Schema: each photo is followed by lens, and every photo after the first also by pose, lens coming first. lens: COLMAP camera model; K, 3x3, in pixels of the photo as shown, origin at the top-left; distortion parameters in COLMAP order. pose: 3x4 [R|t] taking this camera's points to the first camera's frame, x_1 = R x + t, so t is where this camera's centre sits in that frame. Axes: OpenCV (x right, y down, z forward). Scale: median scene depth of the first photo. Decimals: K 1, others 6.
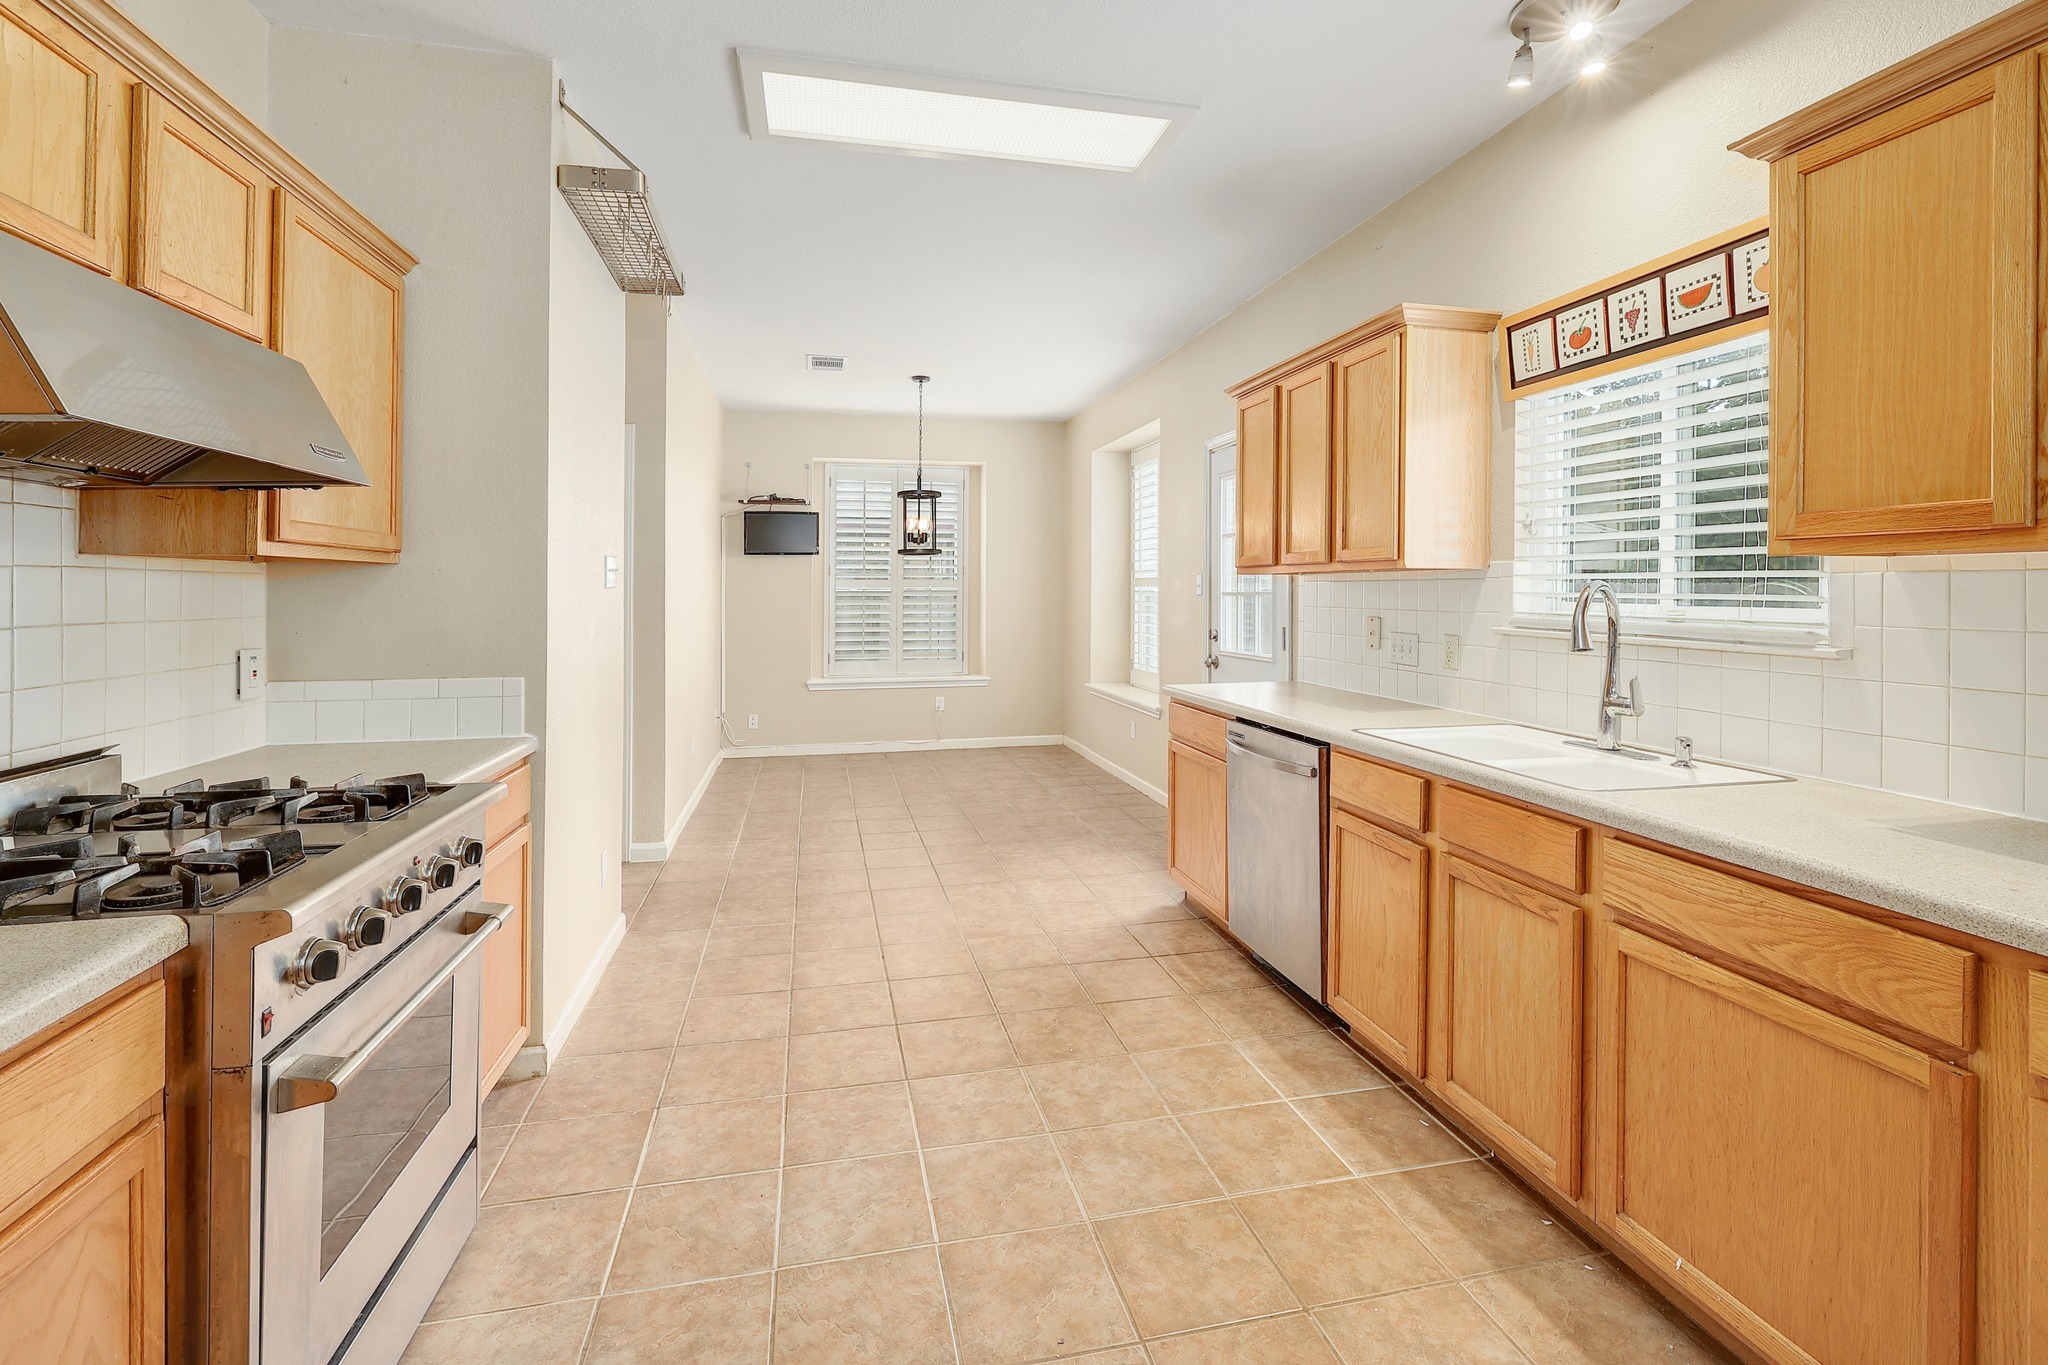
lens RADIAL K [[913.9, 0, 1027.1], [0, 913.9, 592.5], [0, 0, 1]] dist [-0.000623, -0.000287]
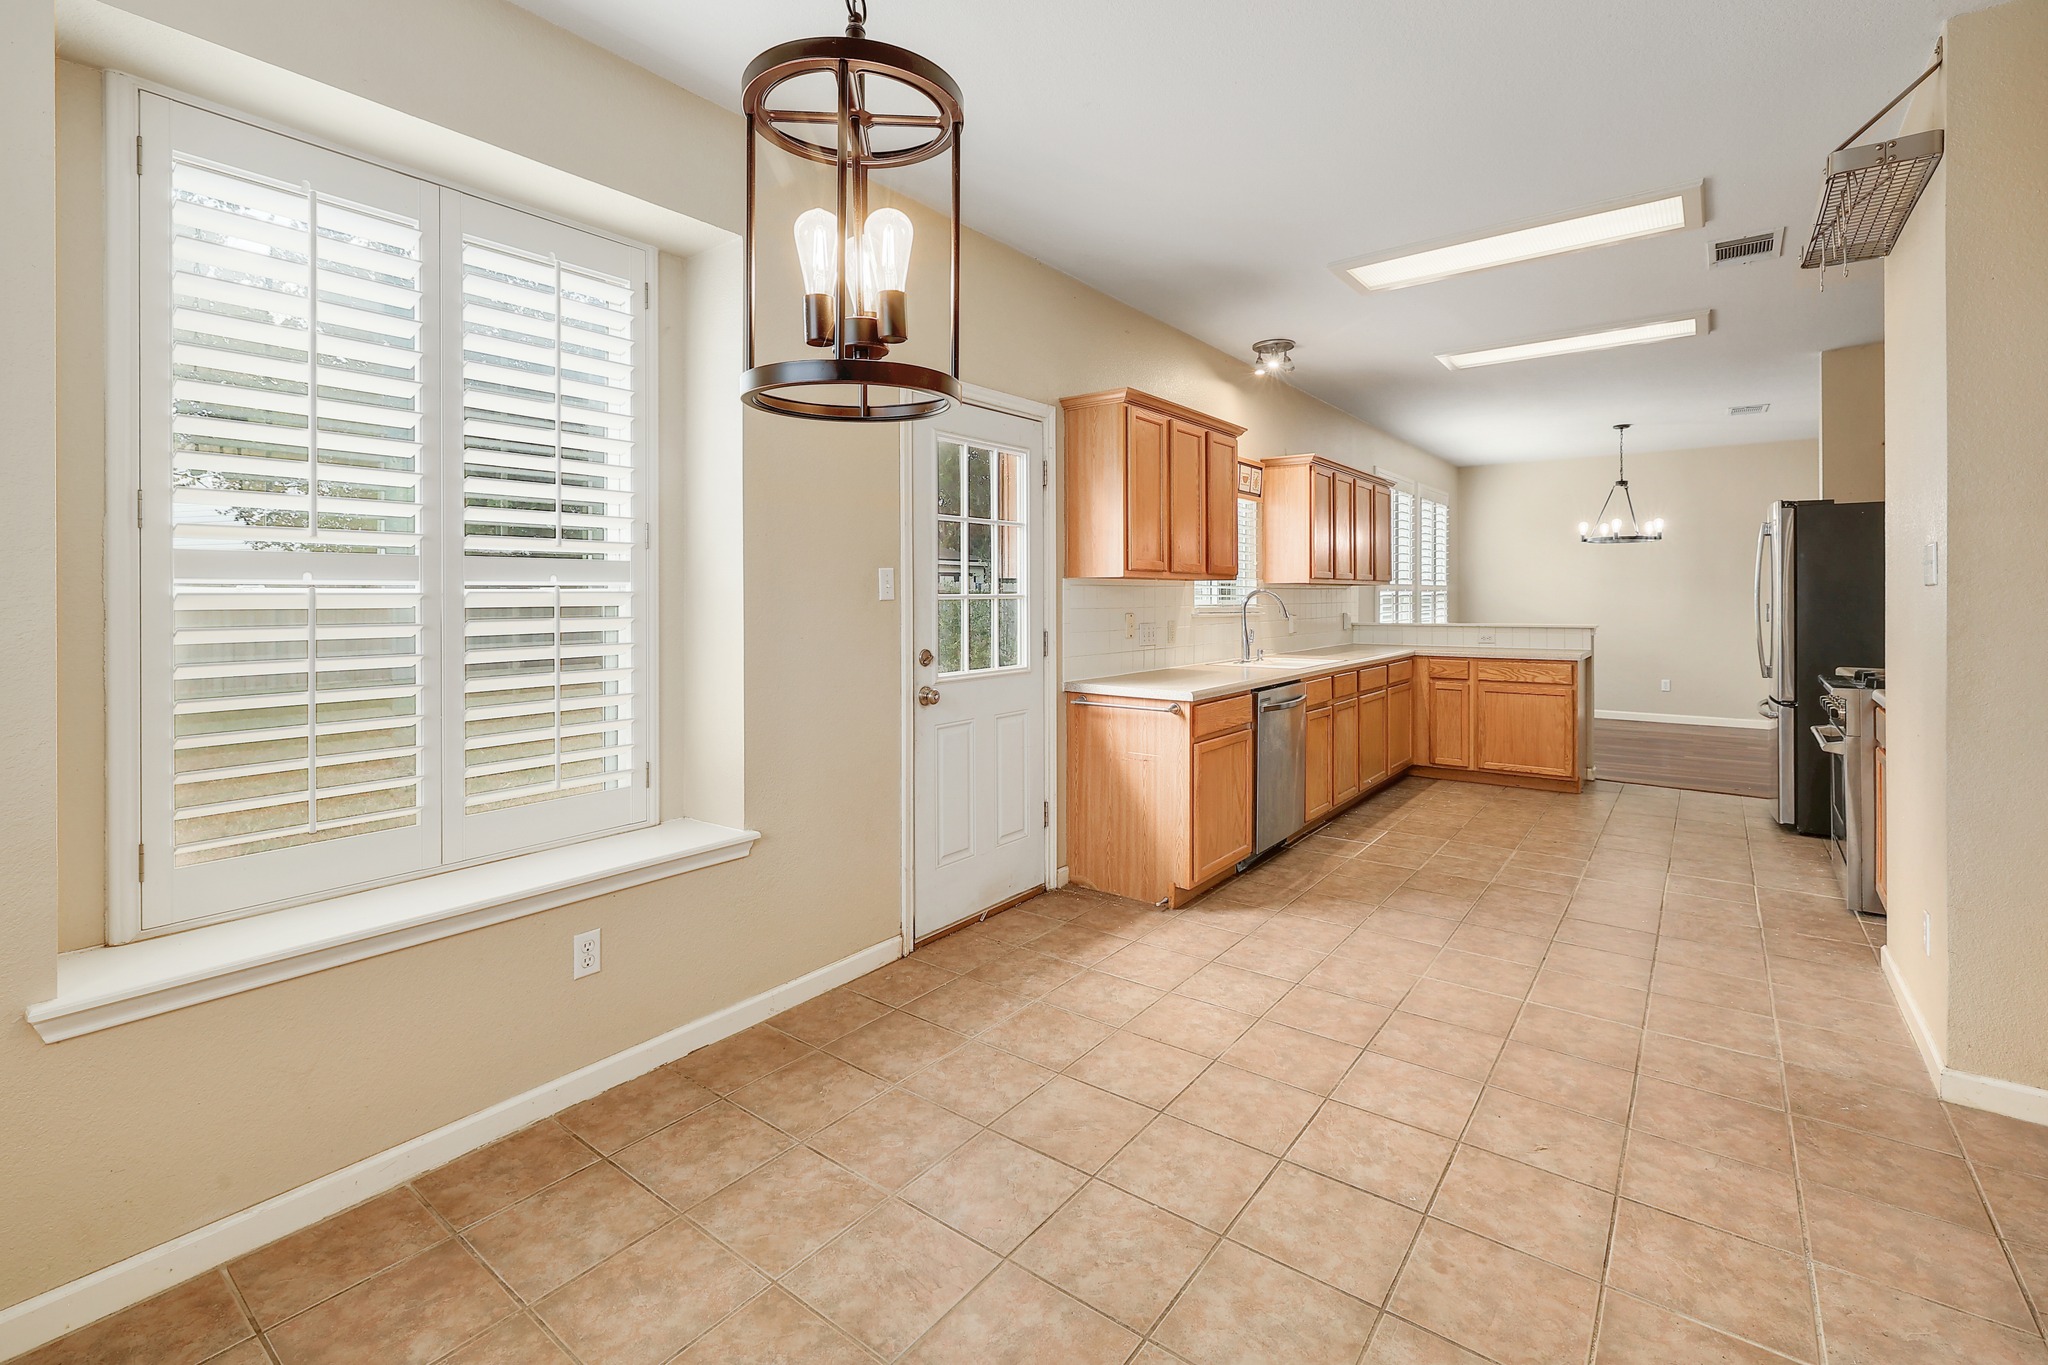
lens RADIAL K [[913.9, 0, 1013.3], [0, 913.9, 598.7], [0, 0, 1]] dist [-0.000623, -0.000287]
pose [[-0.635177, 0.000096, 0.772366, -0.796187], [0.004176, 0.999986, 0.003310, 0.001845], [-0.772355, 0.005328, -0.635169, 2.957911]]
